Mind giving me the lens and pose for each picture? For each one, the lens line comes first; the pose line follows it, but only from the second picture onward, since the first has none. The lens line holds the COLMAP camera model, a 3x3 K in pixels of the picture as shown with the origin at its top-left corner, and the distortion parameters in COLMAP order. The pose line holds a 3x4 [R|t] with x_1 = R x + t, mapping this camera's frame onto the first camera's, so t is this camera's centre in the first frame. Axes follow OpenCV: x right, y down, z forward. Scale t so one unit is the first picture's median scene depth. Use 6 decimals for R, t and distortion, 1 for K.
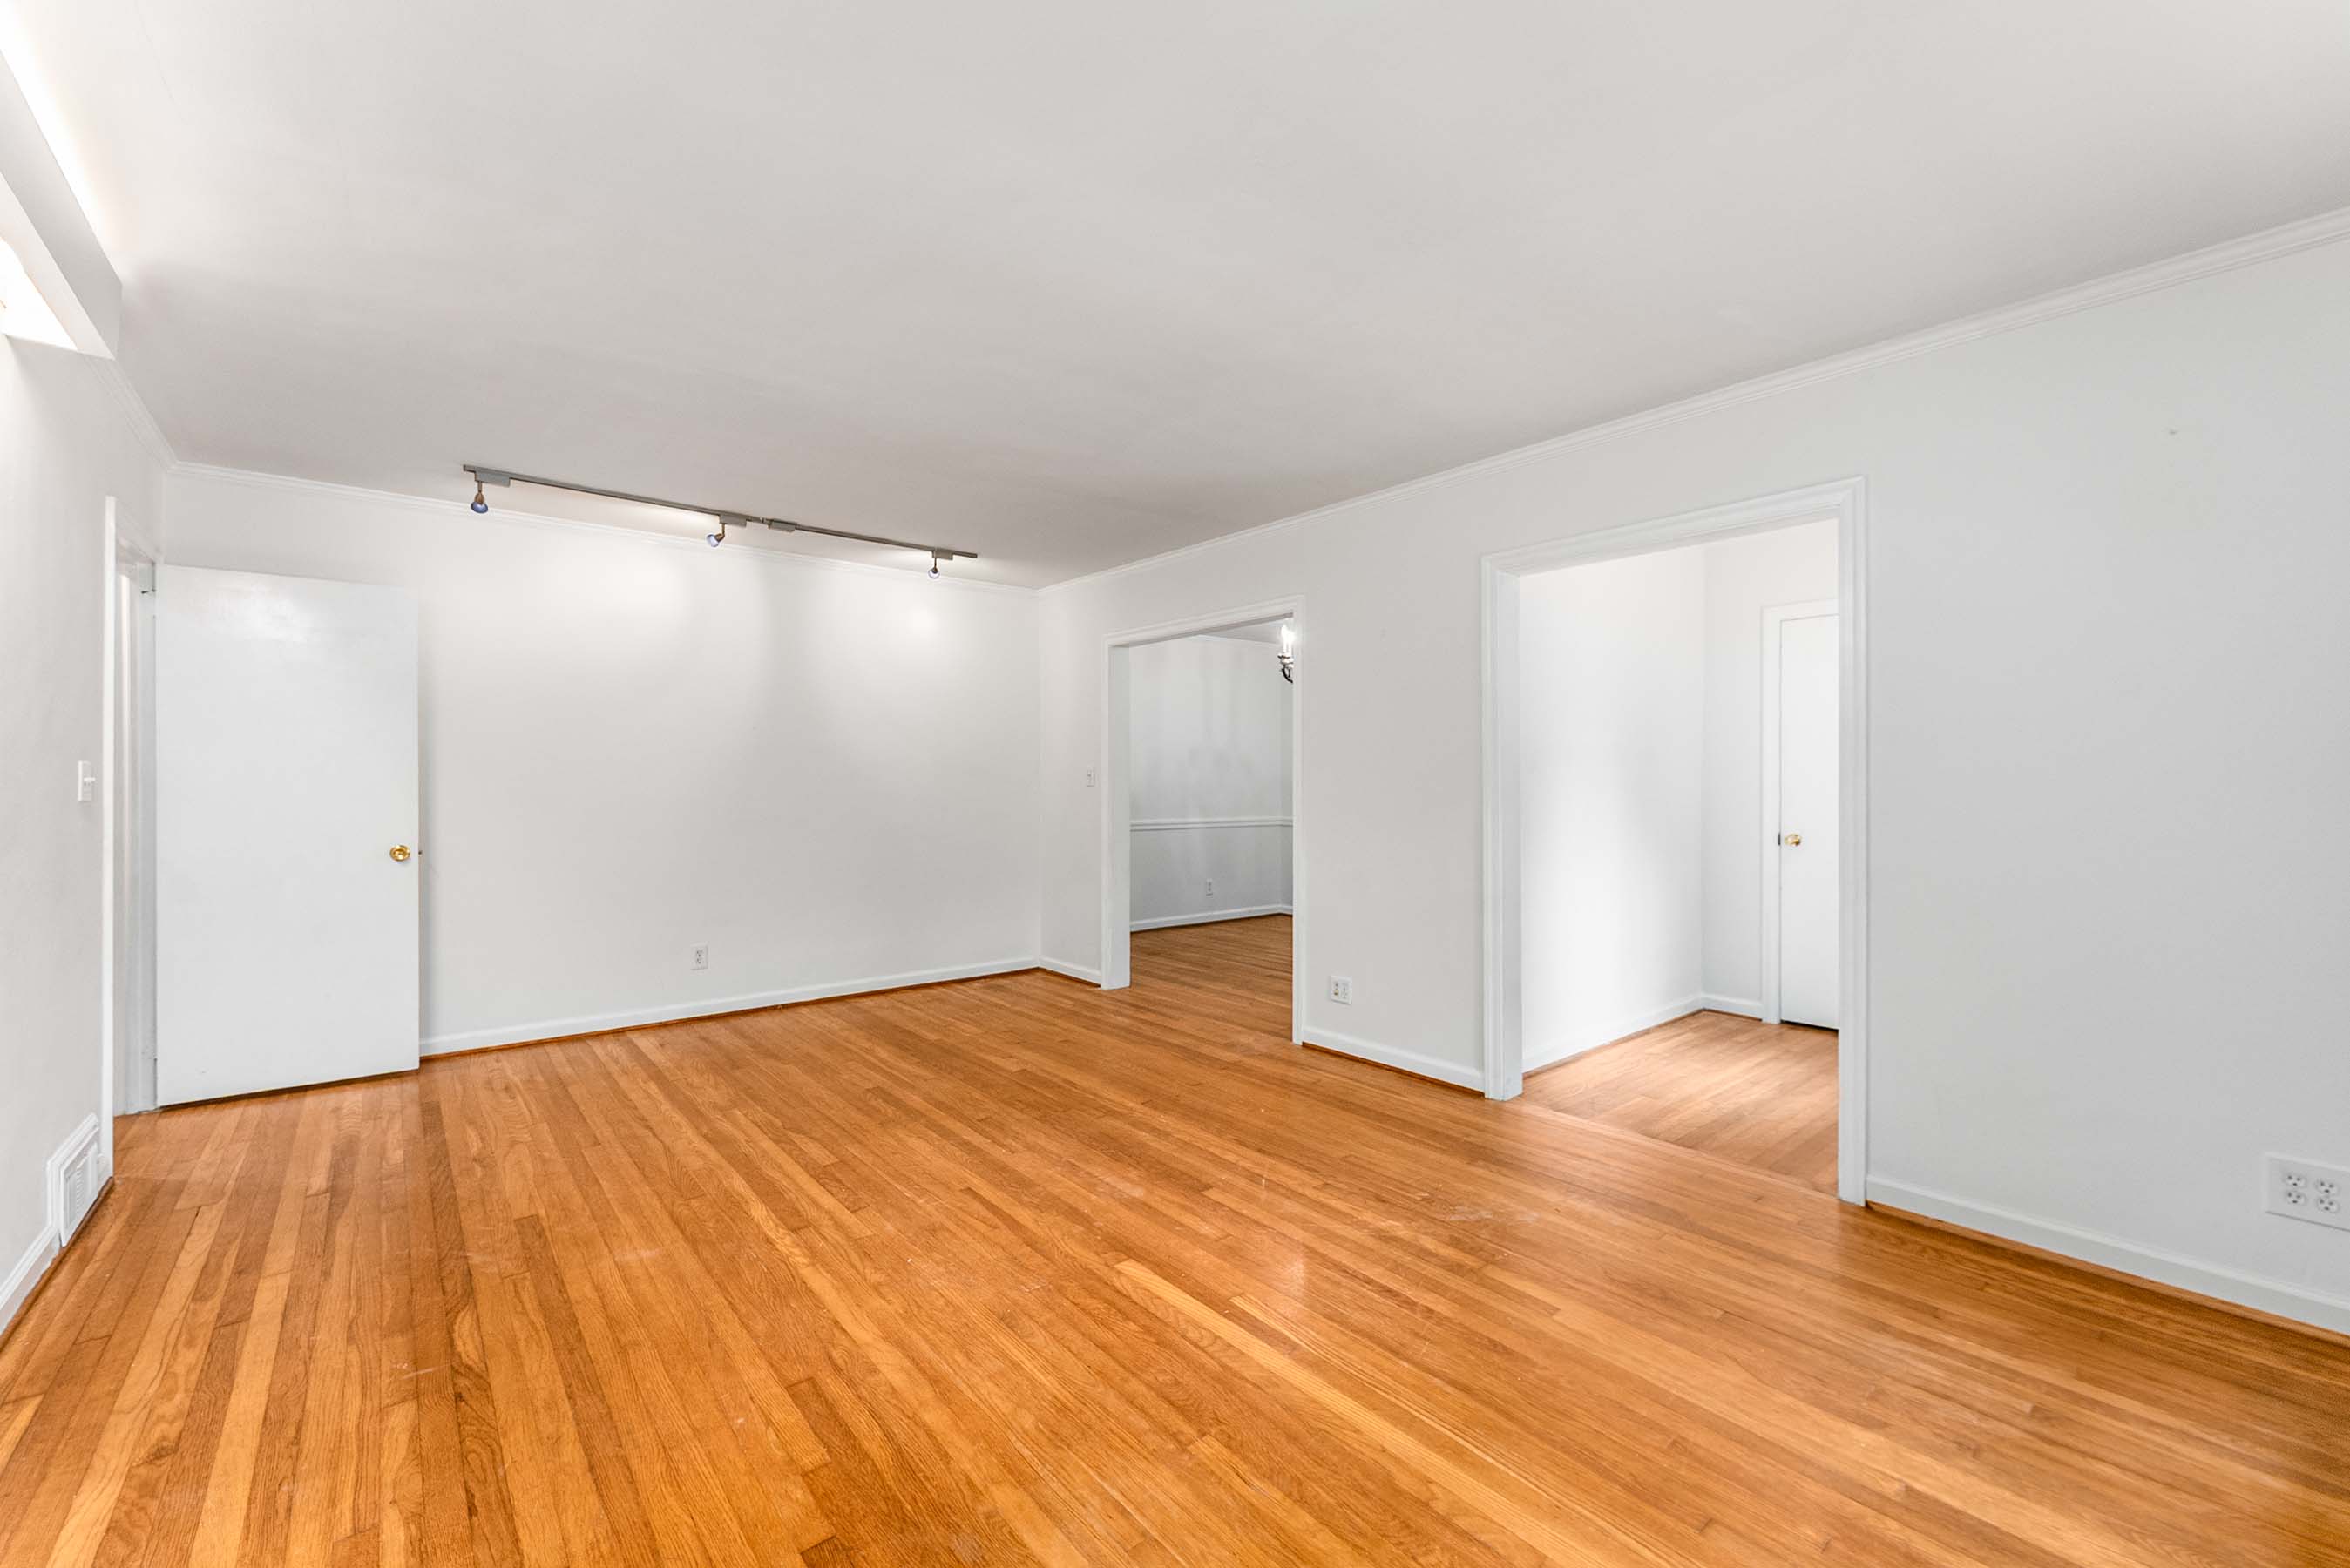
lens RADIAL K [[943.9, 0, 1179.2], [0, 943.9, 782.3], [0, 0, 1]] dist [0.000070, -0.000428]
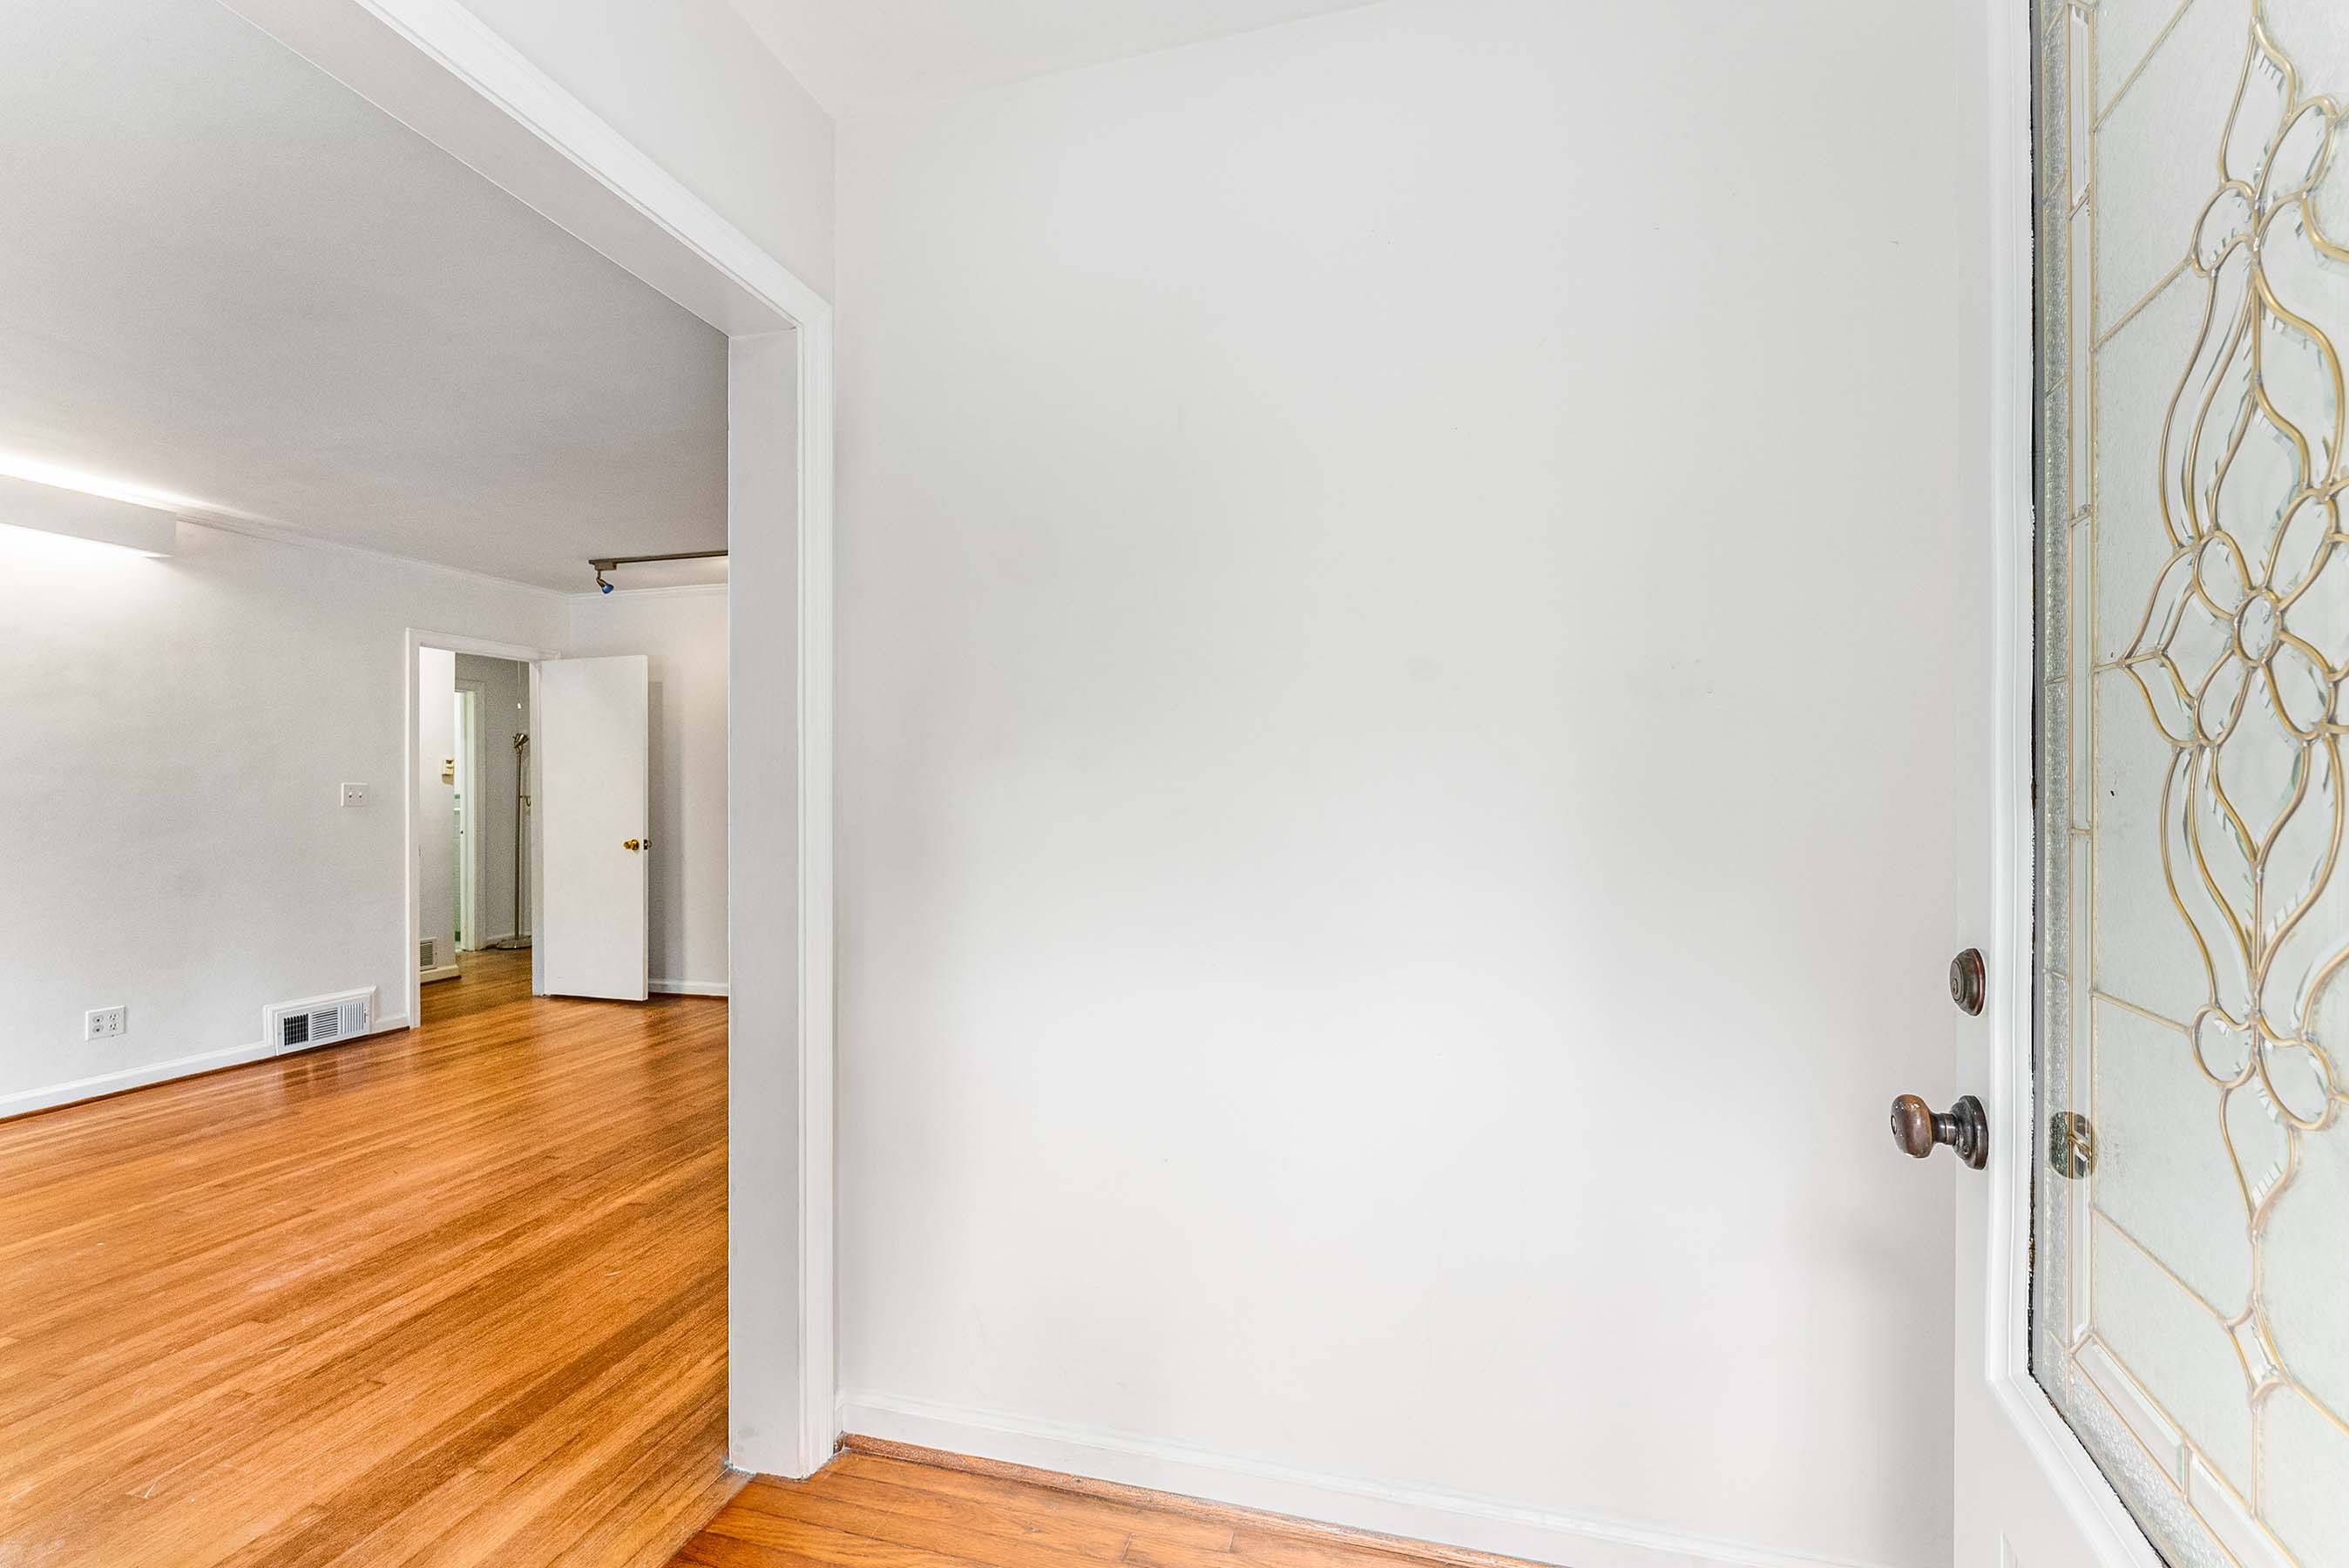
lens RADIAL K [[943.5, 0, 1178.7], [0, 943.5, 782.3], [0, 0, 1]] dist [0.000070, -0.000428]
pose [[0.587292, -0.014408, -0.809247, 1.033726], [0.001779, 0.999862, -0.016510, 0.008258], [0.809373, 0.008257, 0.587237, 1.091002]]
